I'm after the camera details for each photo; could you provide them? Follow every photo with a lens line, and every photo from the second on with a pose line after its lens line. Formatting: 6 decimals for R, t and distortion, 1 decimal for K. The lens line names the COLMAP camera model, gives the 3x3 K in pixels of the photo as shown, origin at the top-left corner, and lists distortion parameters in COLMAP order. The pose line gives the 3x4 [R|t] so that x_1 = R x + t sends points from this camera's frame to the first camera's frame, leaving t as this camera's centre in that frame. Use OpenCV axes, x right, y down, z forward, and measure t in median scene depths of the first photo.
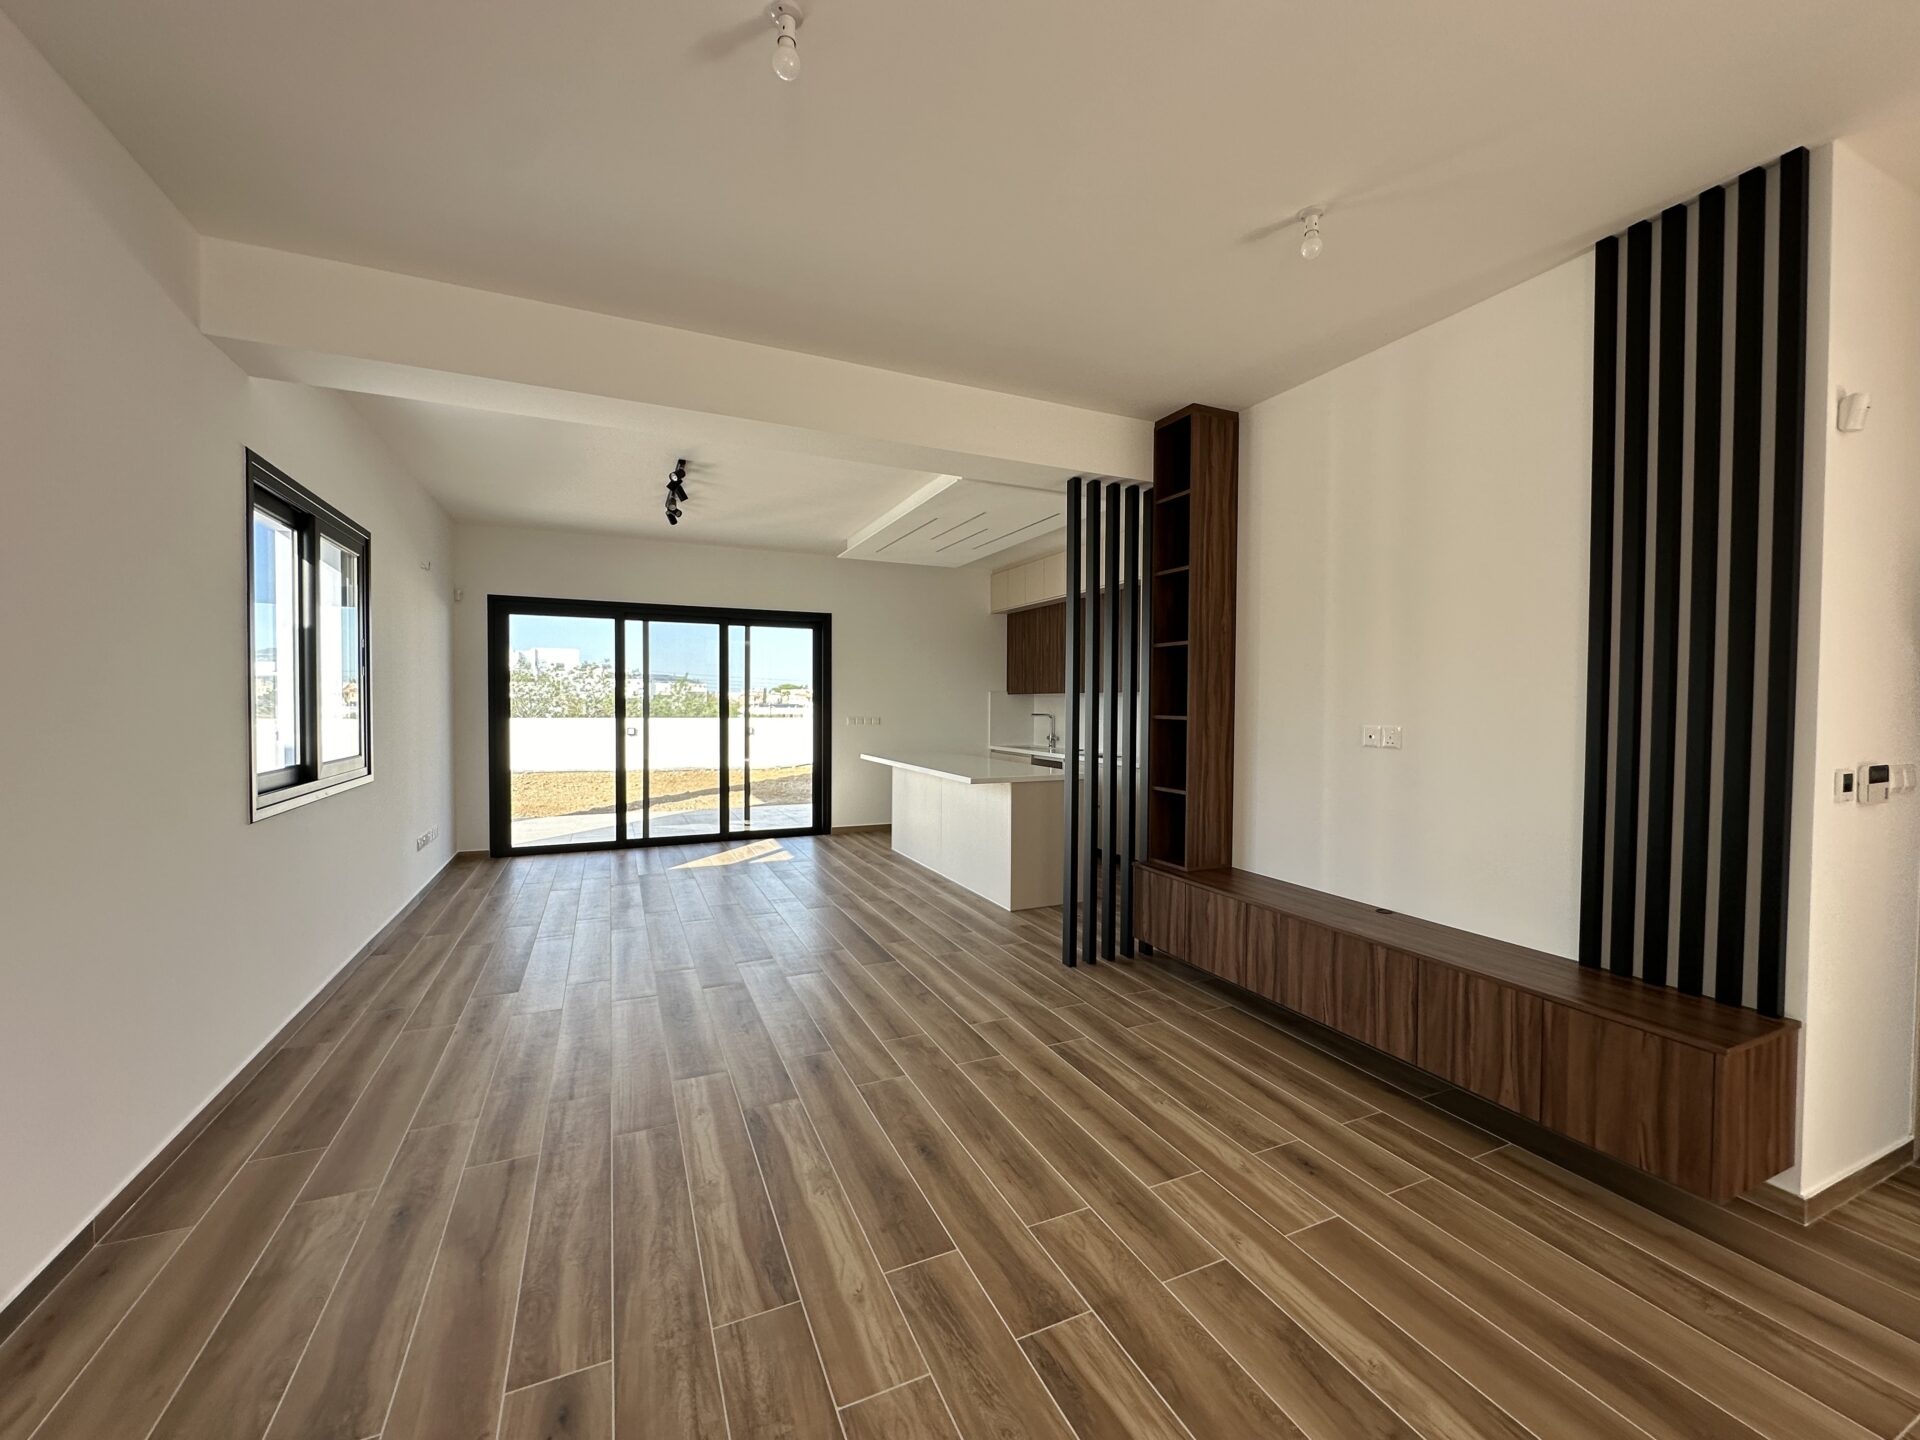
lens RADIAL K [[762.5, 0, 952.3], [0, 762.5, 716.0], [0, 0, 1]] dist [-0.002860, 0.000202]
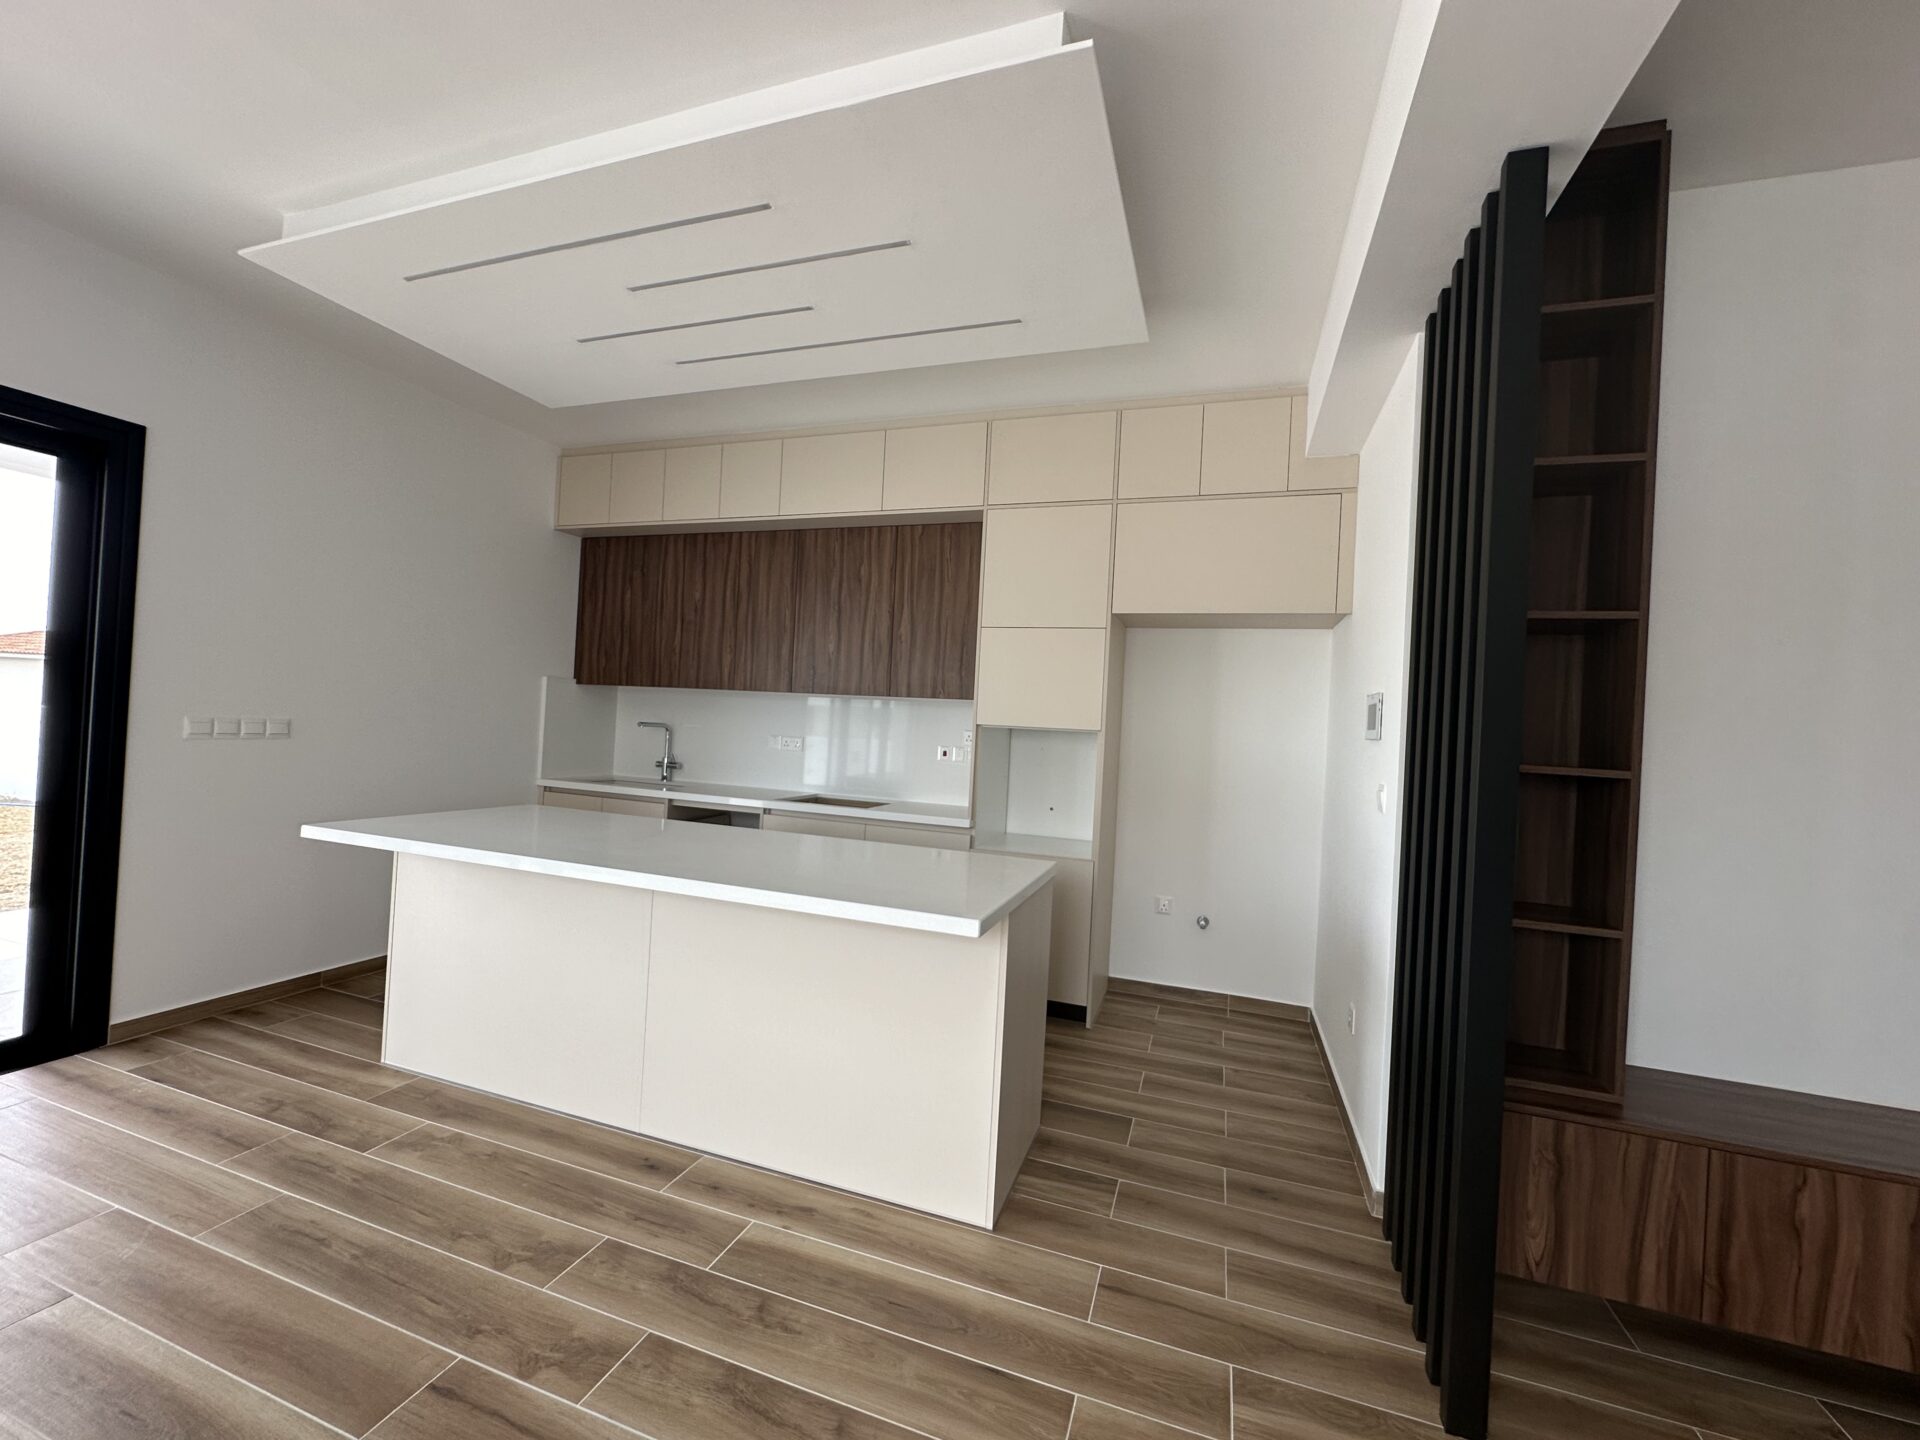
lens RADIAL K [[762.5, 0, 963.6], [0, 762.5, 727.3], [0, 0, 1]] dist [-0.002860, 0.000202]
pose [[0.684863, 0.015244, 0.728513, -0.152344], [-0.027486, 0.999610, 0.004923, -0.009183], [-0.728154, -0.023395, 0.685014, 0.478150]]
